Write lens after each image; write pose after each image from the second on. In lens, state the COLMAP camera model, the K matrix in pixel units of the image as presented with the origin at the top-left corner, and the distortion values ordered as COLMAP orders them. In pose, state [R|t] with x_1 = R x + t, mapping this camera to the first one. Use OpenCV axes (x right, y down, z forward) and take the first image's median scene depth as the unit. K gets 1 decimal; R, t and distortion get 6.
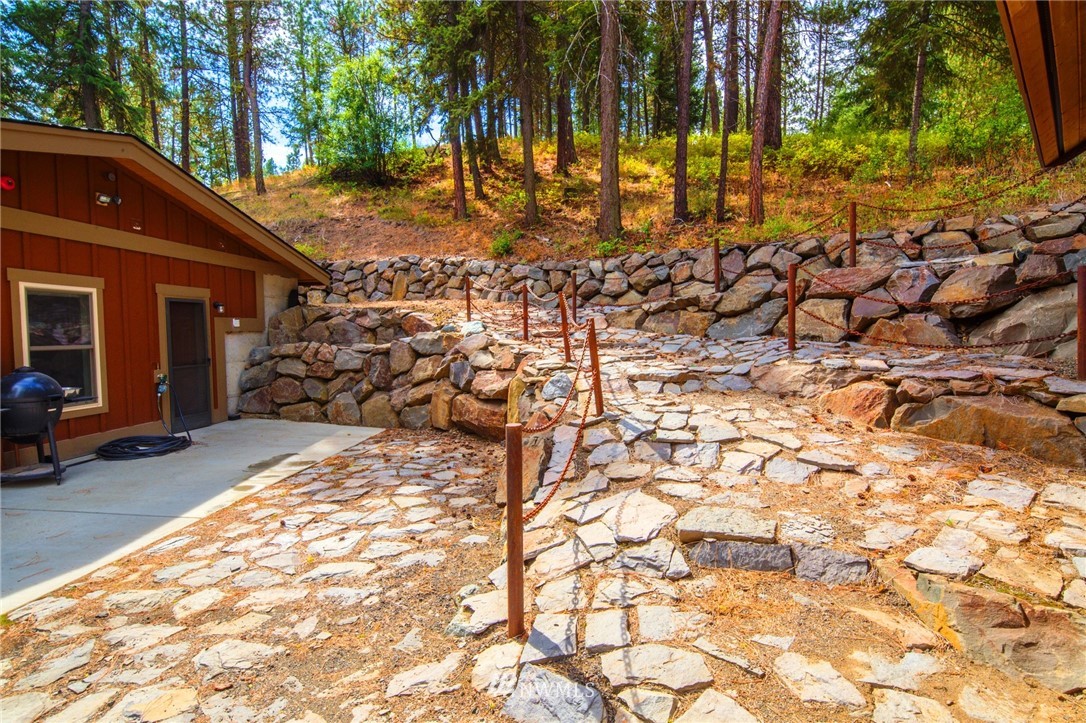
lens RADIAL K [[524.3, 0, 561.7], [0, 524.3, 358.8], [0, 0, 1]] dist [0.001578, -0.000181]
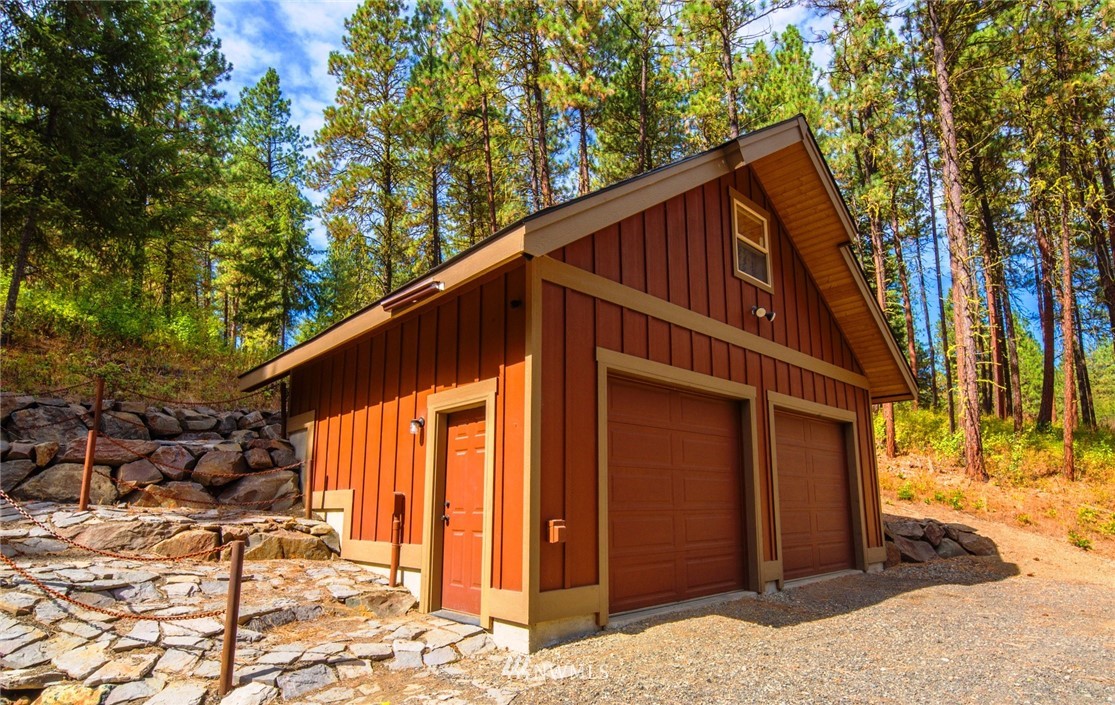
lens RADIAL K [[731.4, 0, 557.5], [0, 731.4, 352.5], [0, 0, 1]] dist [-0.003234, -0.001763]
pose [[0.035471, 0.213121, 0.976382, -1.273239], [0.059115, 0.974838, -0.214932, 0.054365], [-0.997621, 0.065343, 0.021980, -0.018369]]
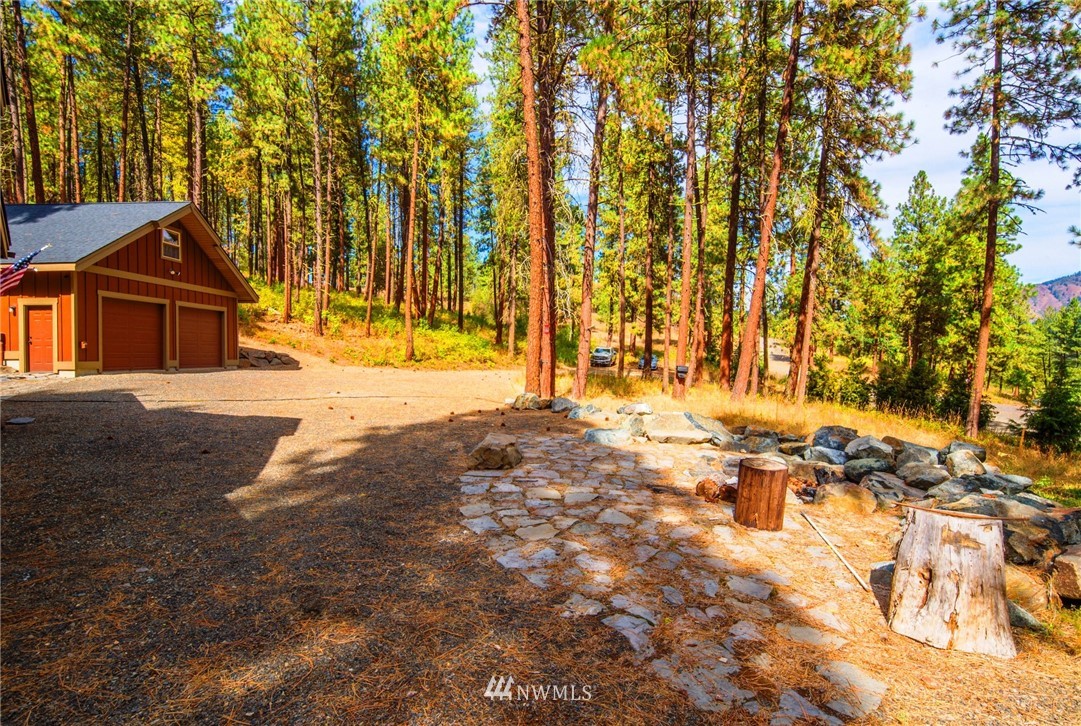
lens RADIAL K [[536.4, 0, 540.5], [0, 536.4, 363.0], [0, 0, 1]] dist [0.001400, 0.000522]
pose [[-0.669547, -0.004111, 0.742758, -5.715063], [0.049862, 0.997480, 0.050468, 0.221728], [-0.741094, 0.070826, -0.667655, 0.251283]]
